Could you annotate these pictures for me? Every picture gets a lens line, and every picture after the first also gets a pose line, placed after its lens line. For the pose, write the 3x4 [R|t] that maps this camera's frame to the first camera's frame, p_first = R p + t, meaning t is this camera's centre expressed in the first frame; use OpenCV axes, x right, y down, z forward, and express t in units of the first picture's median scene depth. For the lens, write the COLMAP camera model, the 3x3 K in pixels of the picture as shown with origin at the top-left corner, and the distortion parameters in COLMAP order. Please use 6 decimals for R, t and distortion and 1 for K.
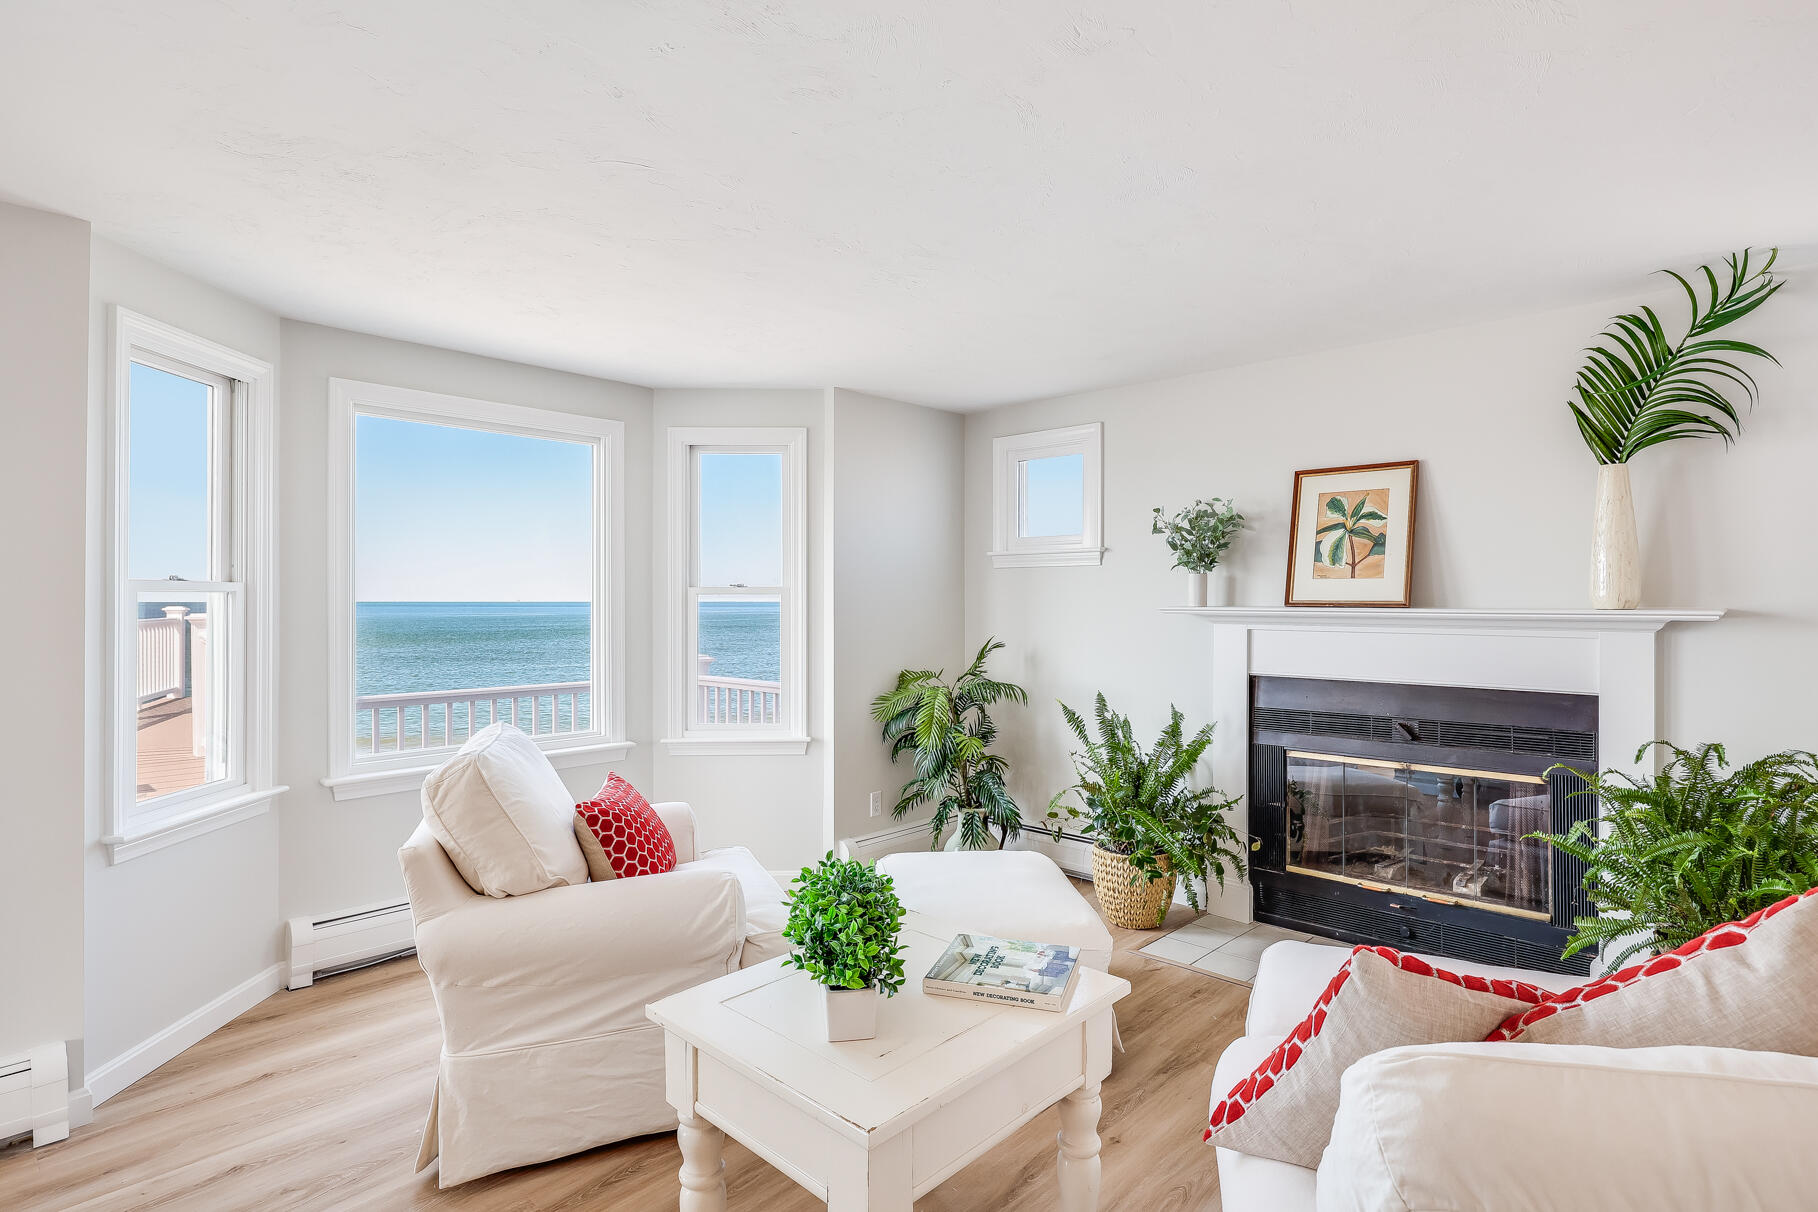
lens RADIAL K [[890.2, 0, 896.9], [0, 890.2, 606.0], [0, 0, 1]] dist [0.002126, 0.001358]
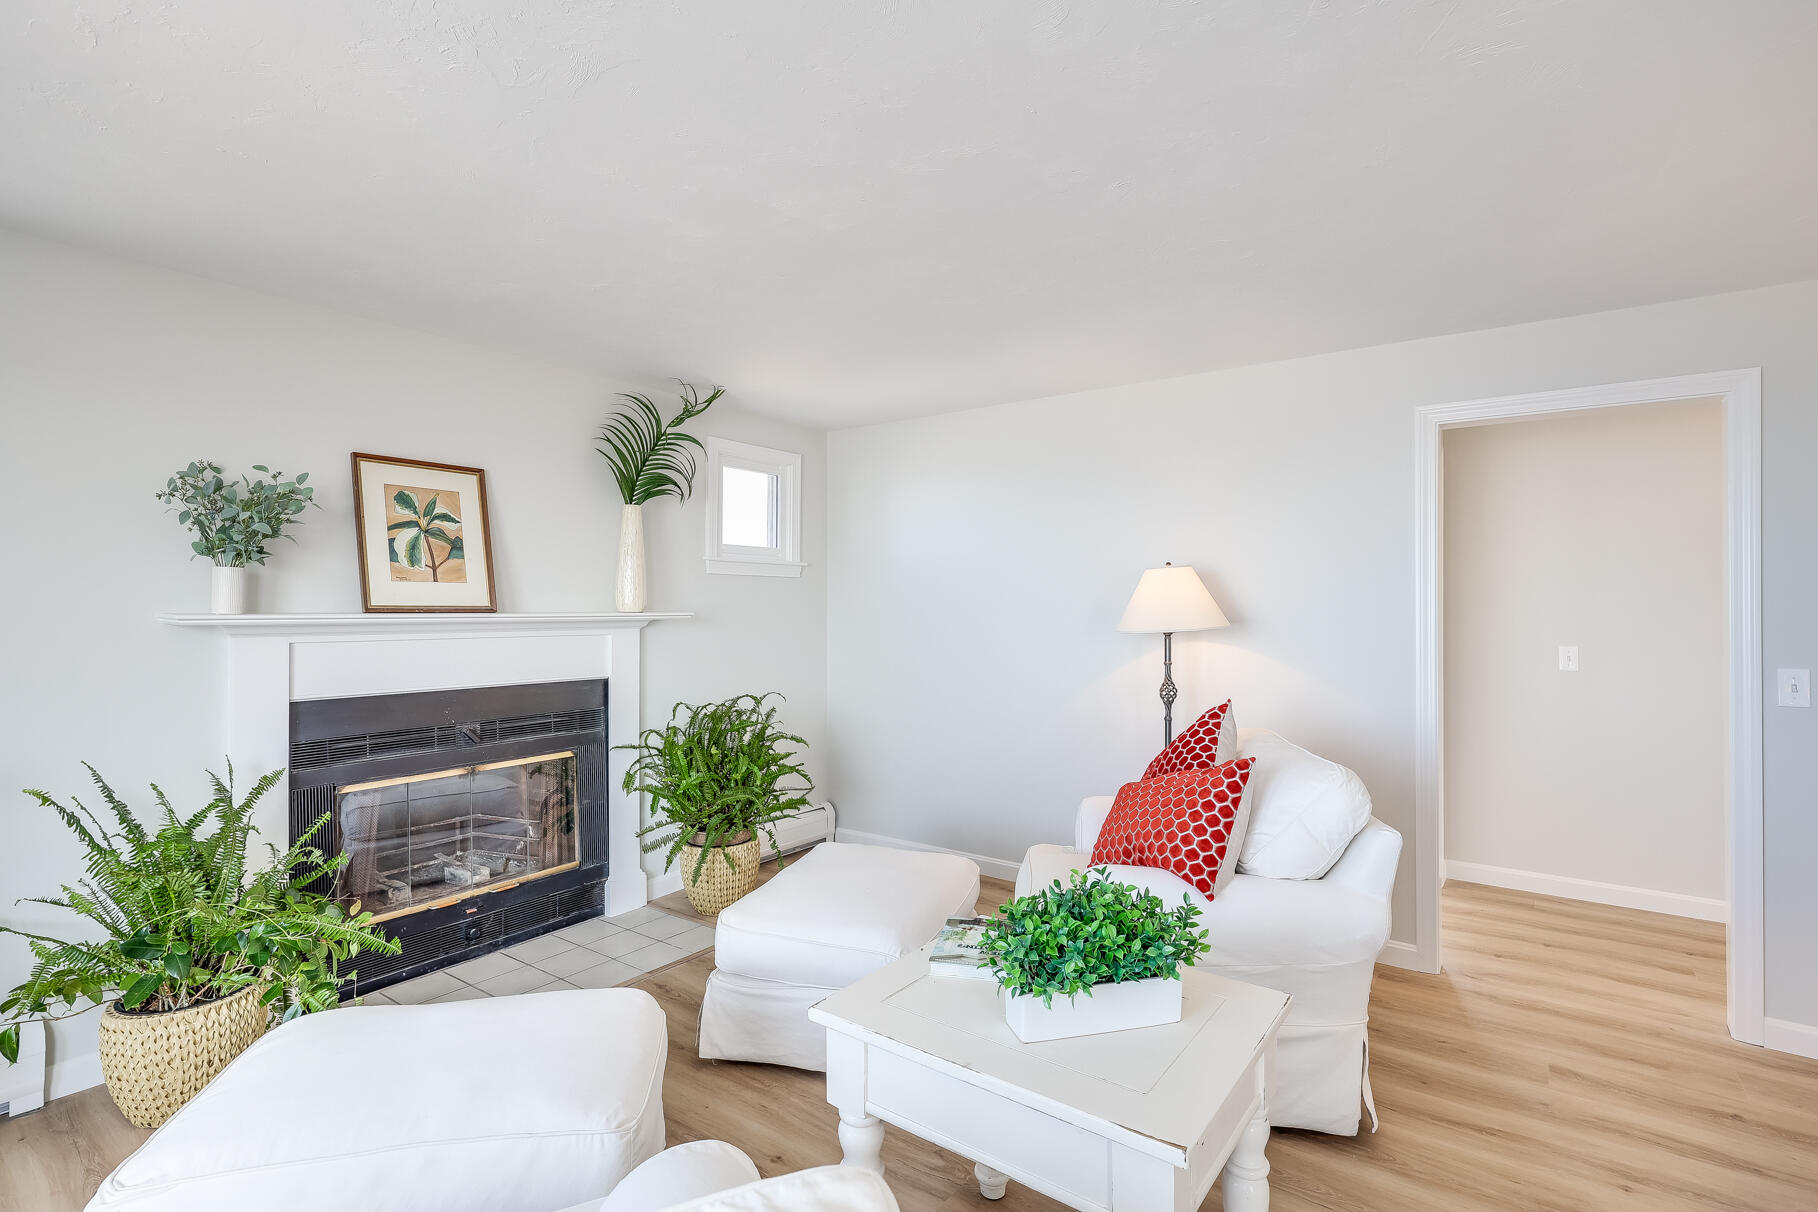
lens RADIAL K [[891.1, 0, 895.9], [0, 891.1, 600.9], [0, 0, 1]] dist [0.002575, 0.001343]
pose [[-0.121225, 0.002599, 0.992622, -0.476459], [0.000998, 0.999996, -0.002496, -0.008305], [-0.992625, 0.000688, -0.121227, 0.626692]]
